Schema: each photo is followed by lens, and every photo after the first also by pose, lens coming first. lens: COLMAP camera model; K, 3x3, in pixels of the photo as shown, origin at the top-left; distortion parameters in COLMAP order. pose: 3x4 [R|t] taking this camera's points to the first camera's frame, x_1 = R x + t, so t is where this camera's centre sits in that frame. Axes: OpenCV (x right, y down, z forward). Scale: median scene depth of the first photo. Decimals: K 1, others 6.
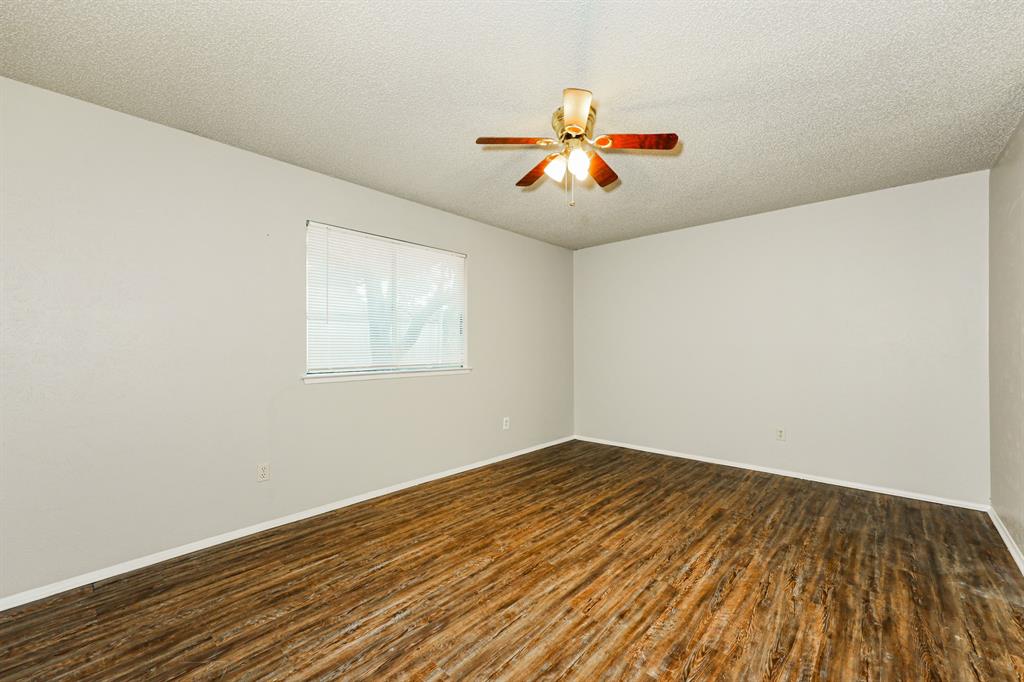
lens RADIAL K [[423.2, 0, 514.6], [0, 423.2, 346.2], [0, 0, 1]] dist [0.001391, 0.000230]
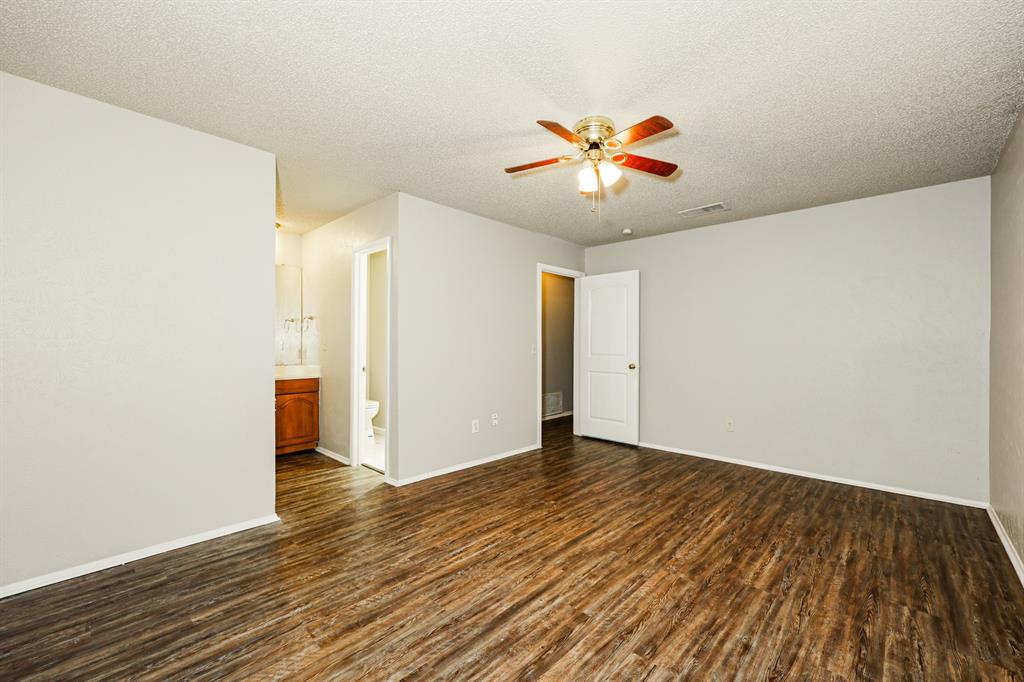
lens RADIAL K [[423.2, 0, 514.6], [0, 423.2, 346.2], [0, 0, 1]] dist [0.001391, 0.000230]
pose [[-0.999695, 0.001288, 0.024679, 0.291612], [0.001359, 0.999995, 0.002881, 0.001785], [-0.024675, 0.002914, -0.999691, 1.948102]]
